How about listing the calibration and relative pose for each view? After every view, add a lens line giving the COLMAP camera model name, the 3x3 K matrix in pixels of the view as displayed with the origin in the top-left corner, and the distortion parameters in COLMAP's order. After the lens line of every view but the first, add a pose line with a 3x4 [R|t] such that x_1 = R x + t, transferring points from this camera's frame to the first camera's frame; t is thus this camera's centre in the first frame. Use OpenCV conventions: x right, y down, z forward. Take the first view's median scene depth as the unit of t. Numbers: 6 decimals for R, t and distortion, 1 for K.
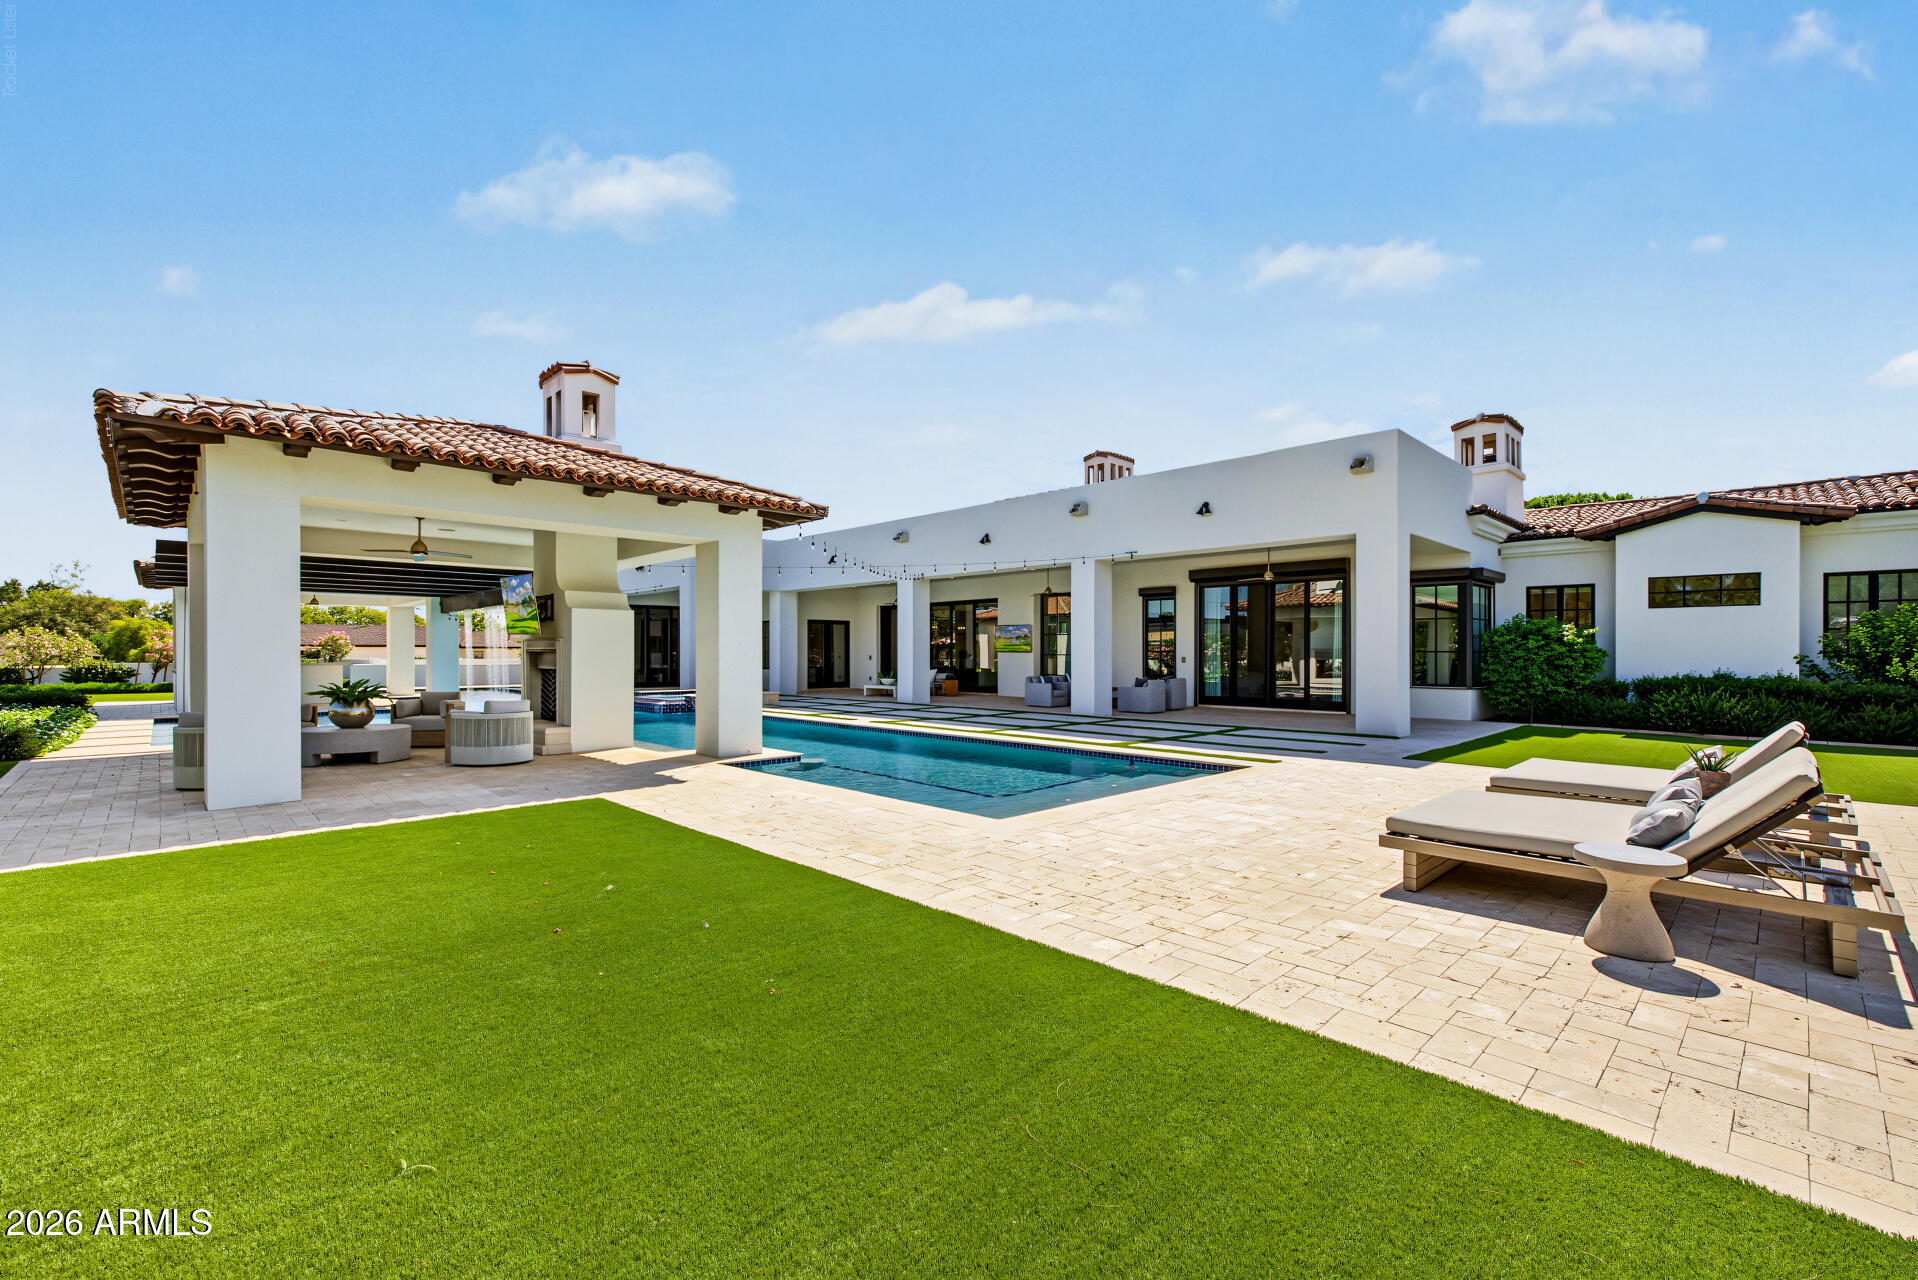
lens RADIAL K [[814.1, 0, 963.4], [0, 814.1, 646.8], [0, 0, 1]] dist [-0.001392, -0.000289]
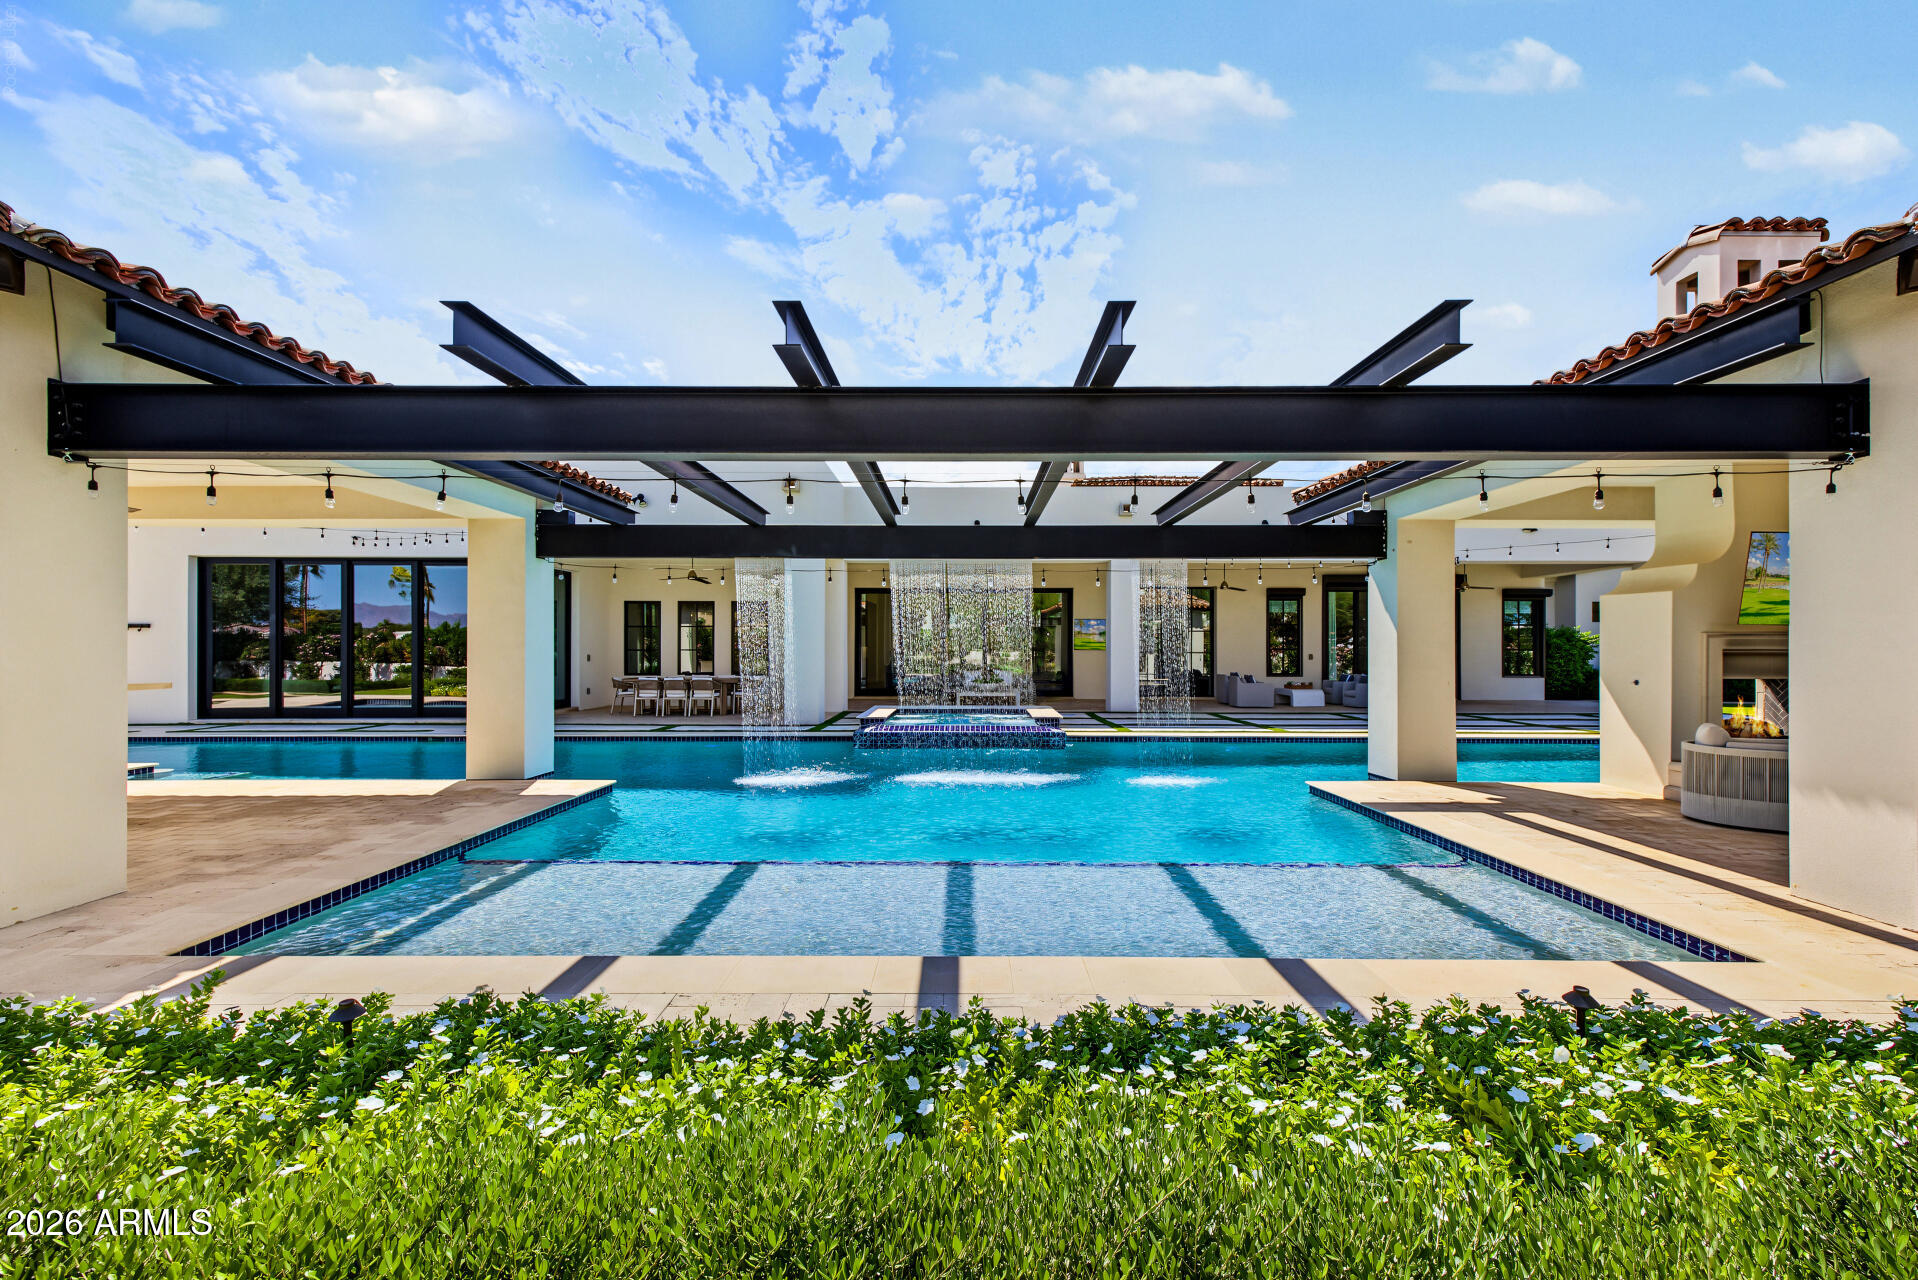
lens RADIAL K [[814.1, 0, 963.4], [0, 814.1, 646.8], [0, 0, 1]] dist [-0.001392, -0.000289]
pose [[0.710765, 0.001731, 0.703428, -0.909620], [-0.002692, 0.999996, 0.000260, 0.001611], [-0.703425, -0.002079, 0.710767, 0.623526]]
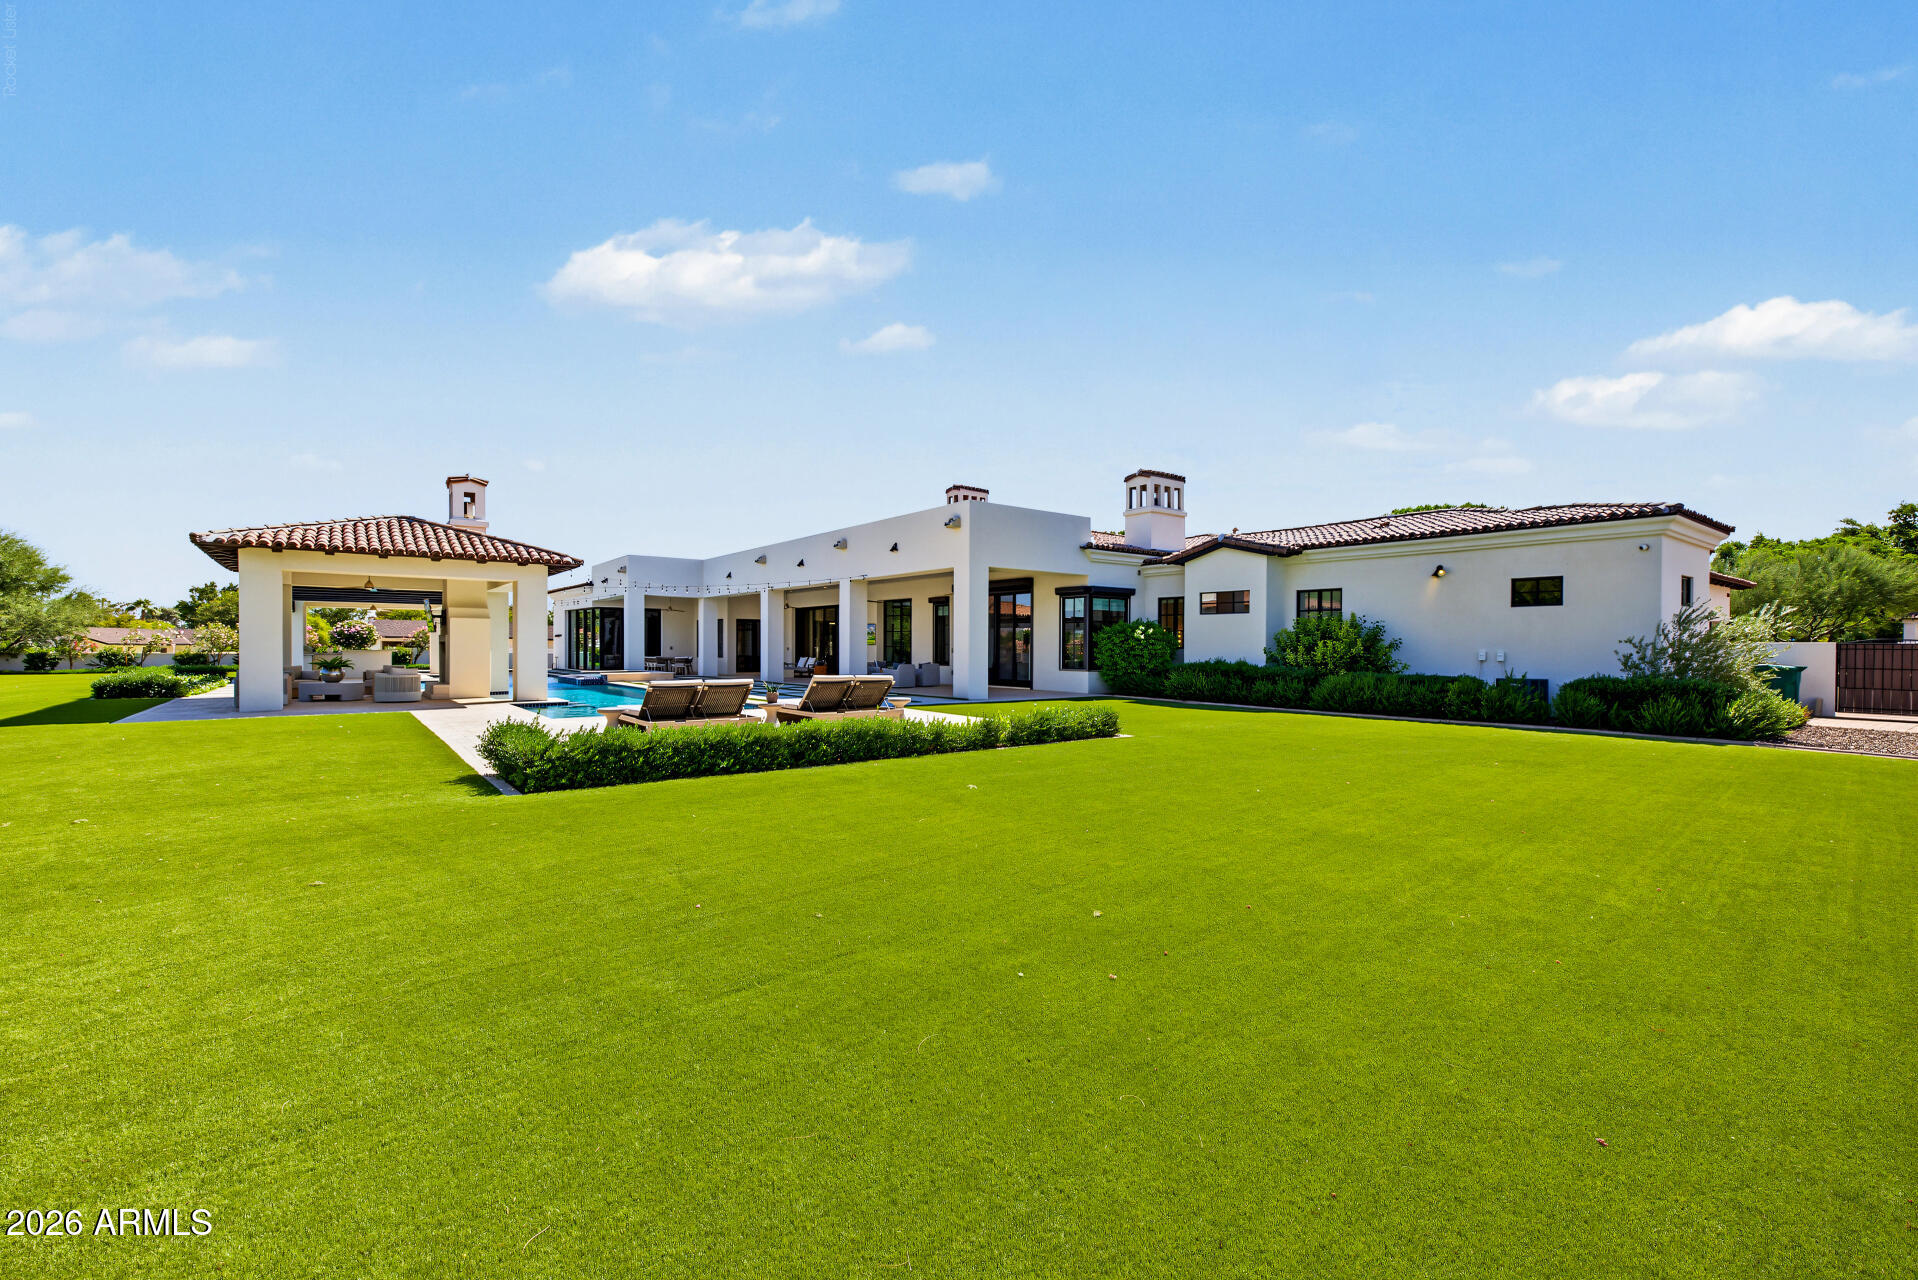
lens RADIAL K [[800.1, 0, 959.0], [0, 800.1, 640.0], [0, 0, 1]] dist [0.001443, 0.000191]
pose [[0.993037, 0.003012, -0.117768, 0.477476], [-0.002776, 0.999994, 0.002173, -0.003963], [0.117773, -0.001831, 0.993039, -0.351929]]
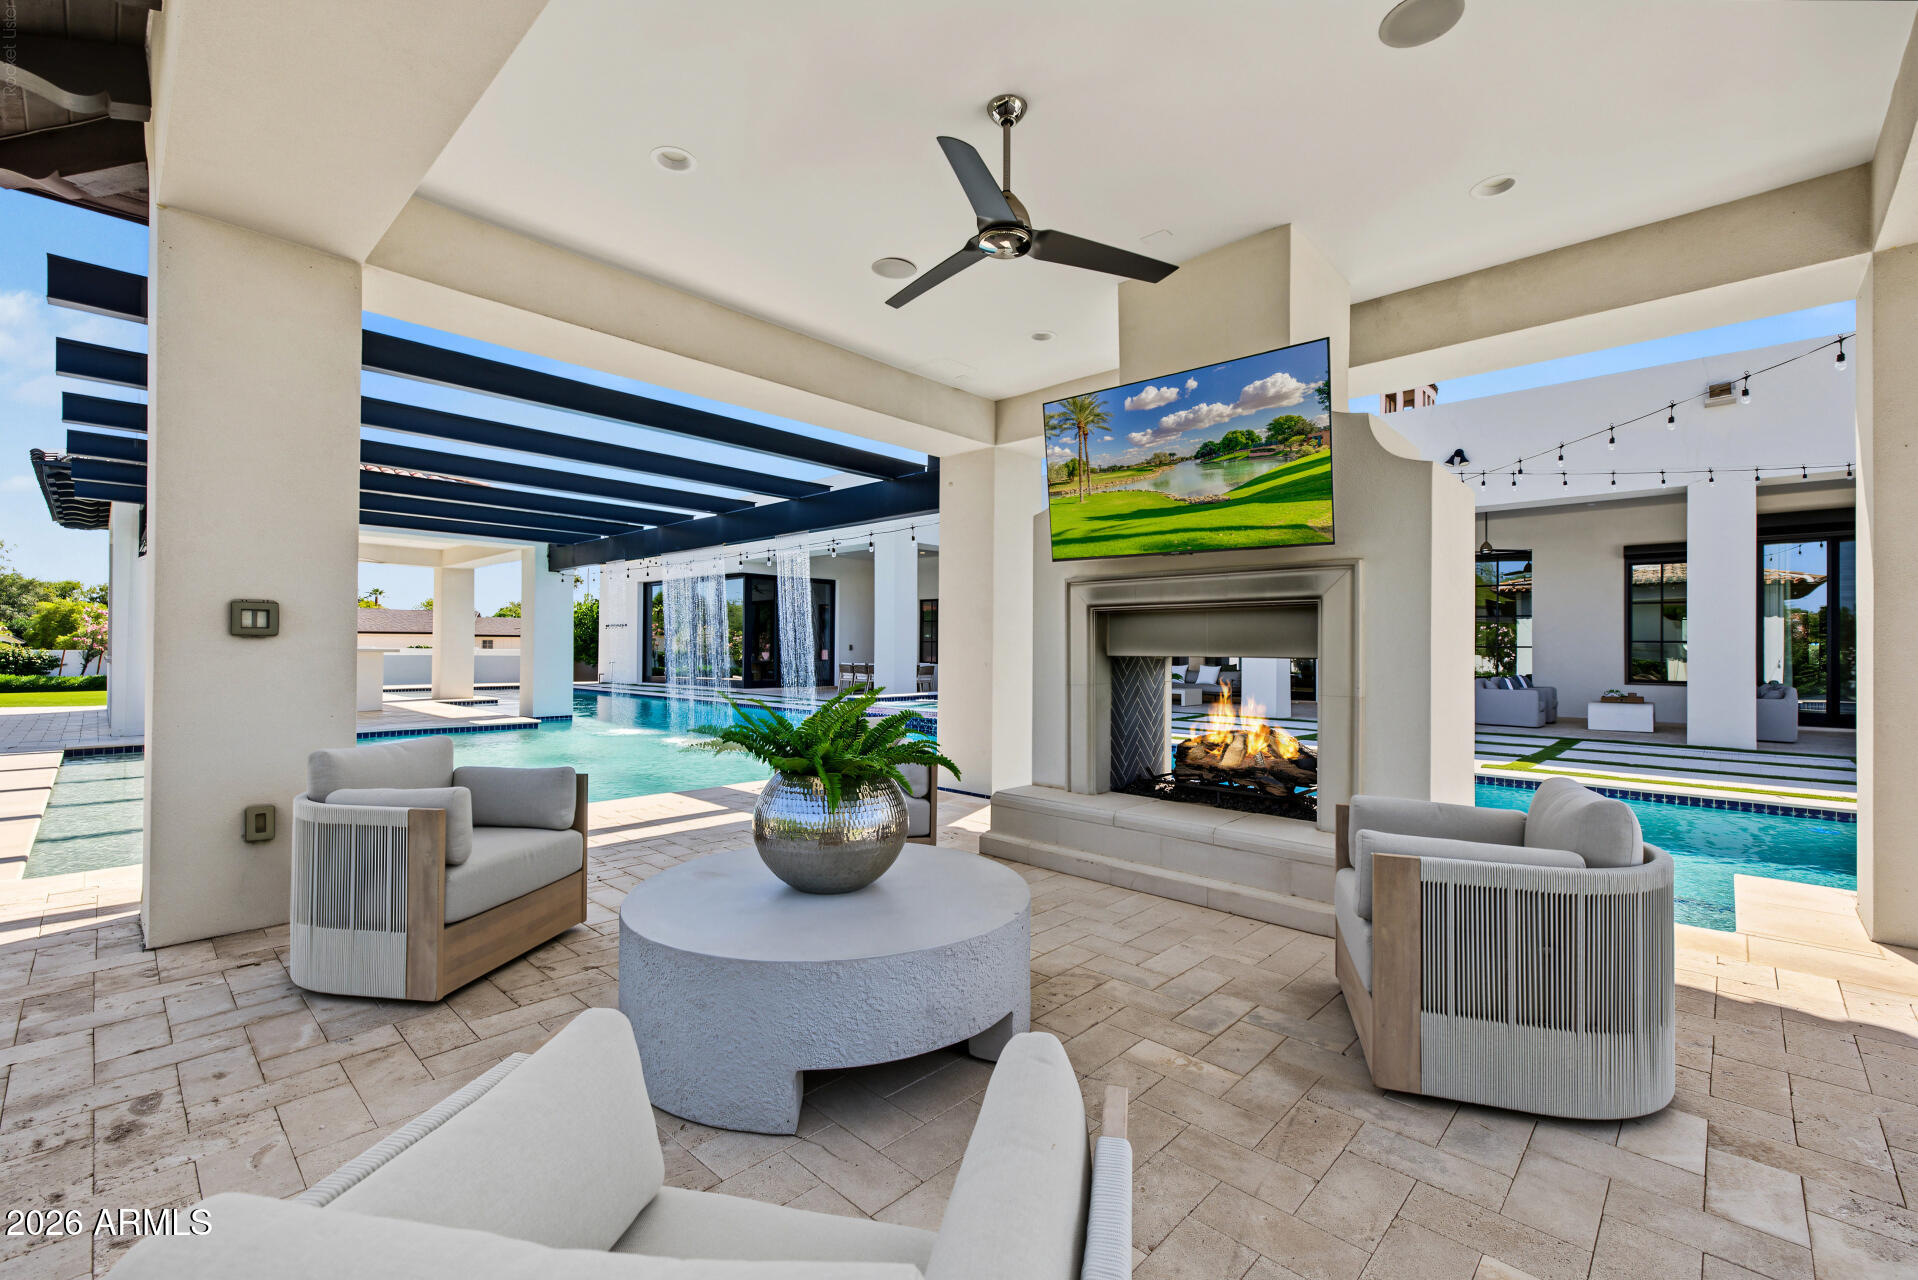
lens RADIAL K [[823.1, 0, 953.5], [0, 823.1, 637.5], [0, 0, 1]] dist [-0.000079, -0.000038]
pose [[0.999650, 0.008516, 0.025062, -0.383919], [-0.008332, 0.999938, -0.007425, 0.013985], [-0.025124, 0.007214, 0.999658, 0.399340]]
